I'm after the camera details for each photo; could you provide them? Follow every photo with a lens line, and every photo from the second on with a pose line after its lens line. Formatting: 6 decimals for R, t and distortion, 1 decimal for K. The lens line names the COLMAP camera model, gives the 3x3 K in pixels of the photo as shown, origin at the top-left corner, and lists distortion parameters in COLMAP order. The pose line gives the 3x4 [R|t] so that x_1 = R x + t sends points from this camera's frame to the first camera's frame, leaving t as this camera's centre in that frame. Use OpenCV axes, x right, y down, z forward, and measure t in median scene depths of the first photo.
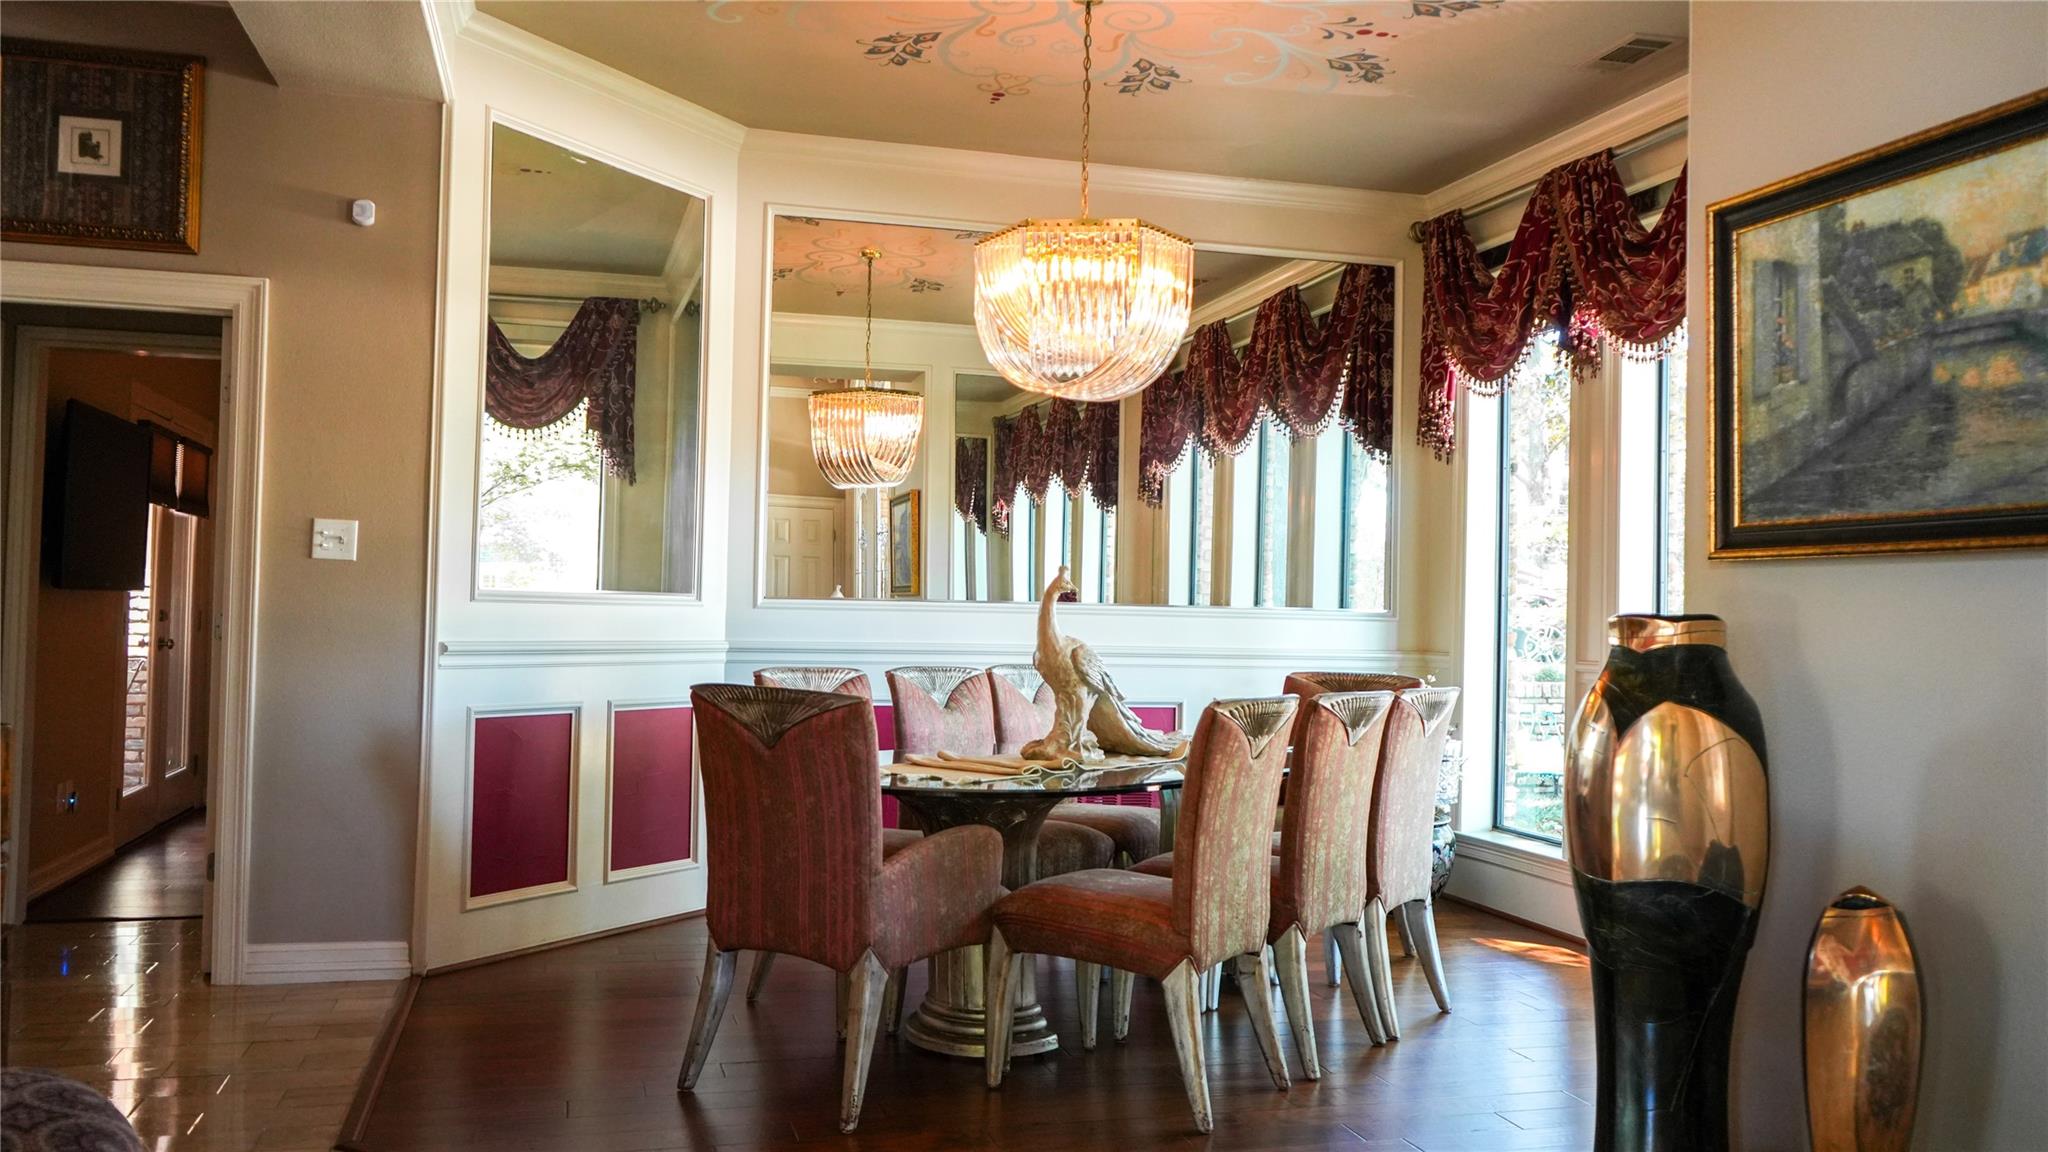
lens RADIAL K [[1623.7, 0, 1024.5], [0, 1623.7, 571.6], [0, 0, 1]] dist [-0.015750, 0.005463]
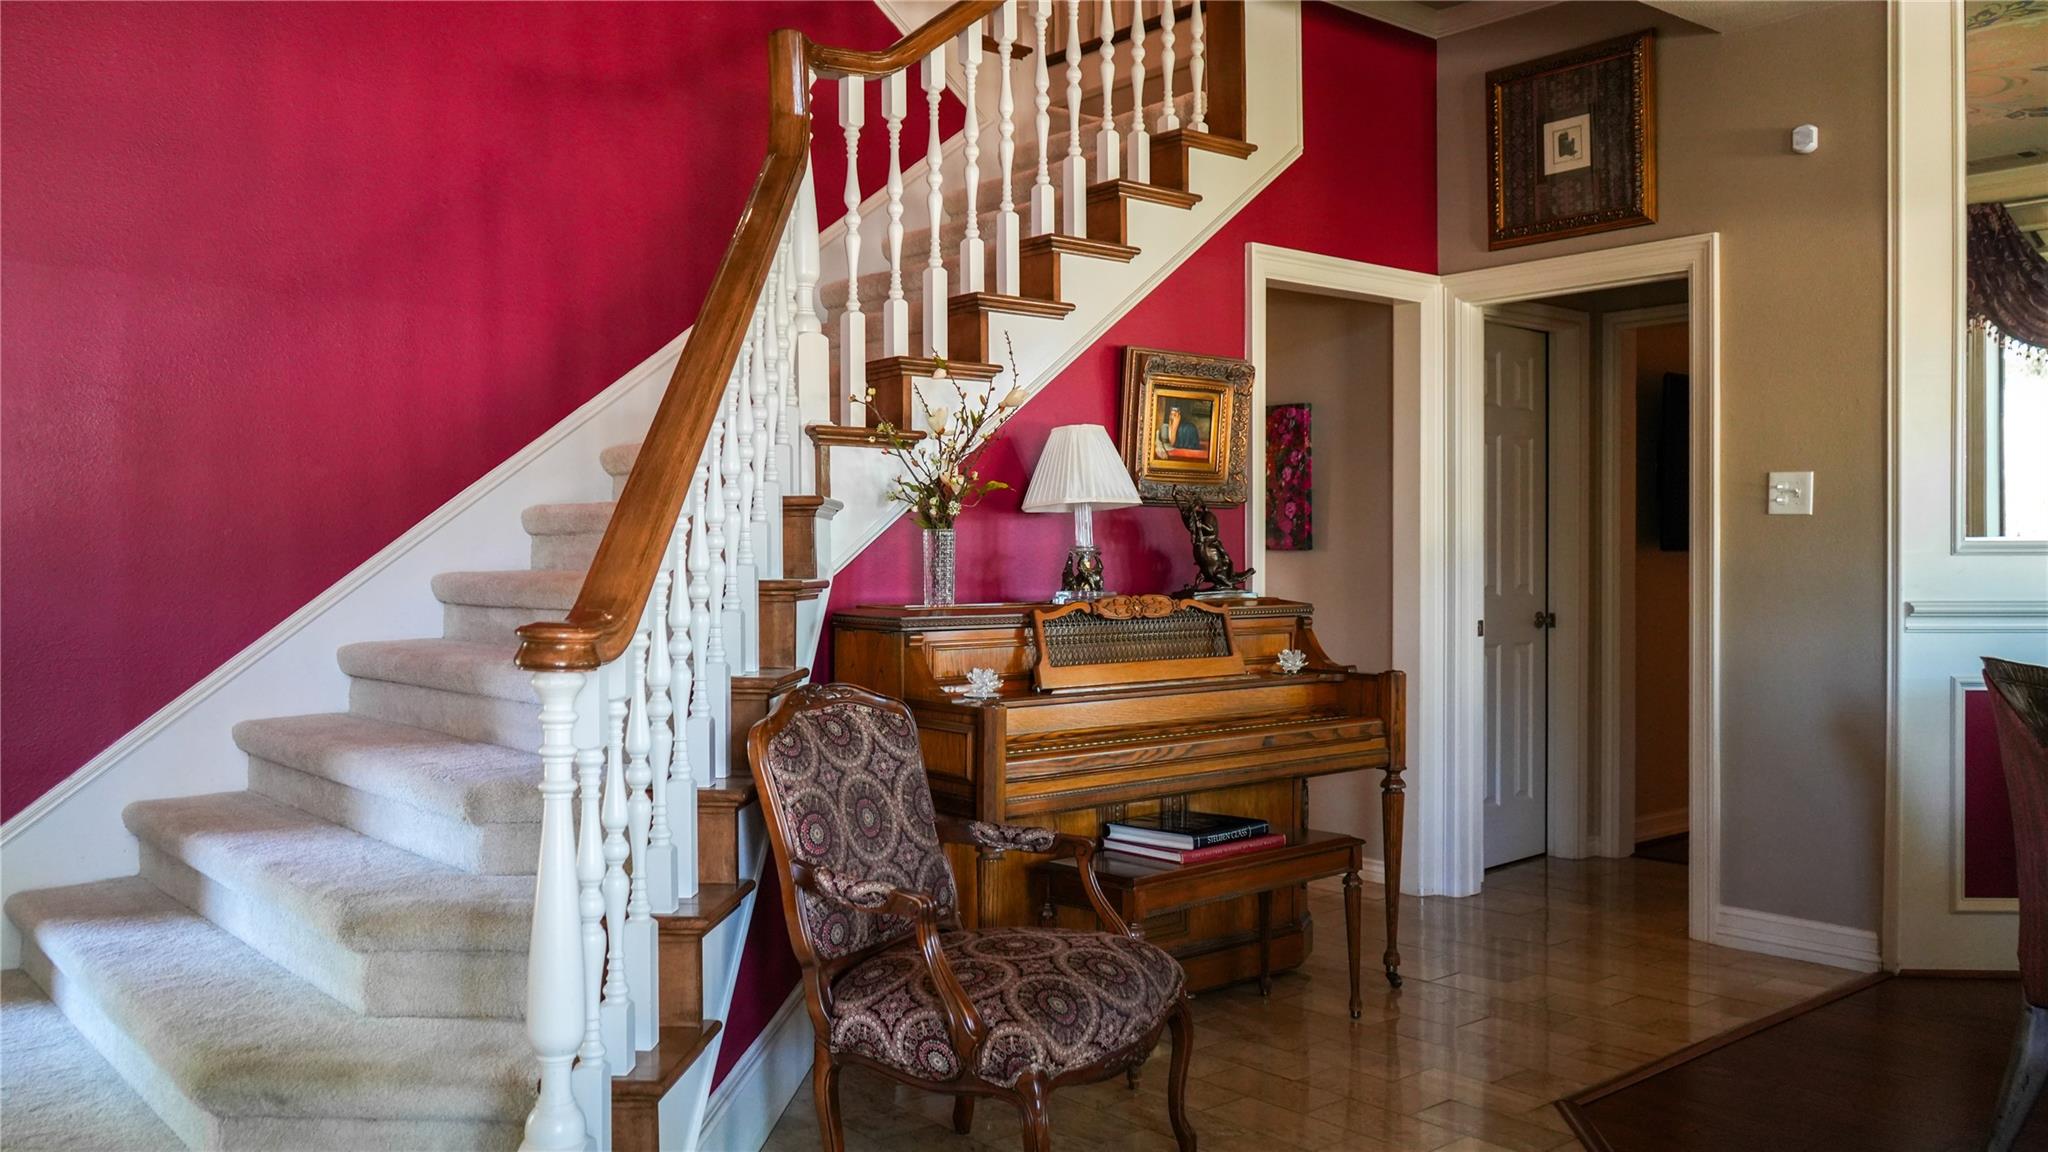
lens RADIAL K [[1623.7, 0, 1022.6], [0, 1623.7, 578.6], [0, 0, 1]] dist [-0.015750, 0.005463]
pose [[0.408021, -0.010449, -0.912913, 0.253859], [0.039133, 0.999216, 0.006054, 0.006651], [0.912133, -0.038195, 0.408110, 0.204843]]
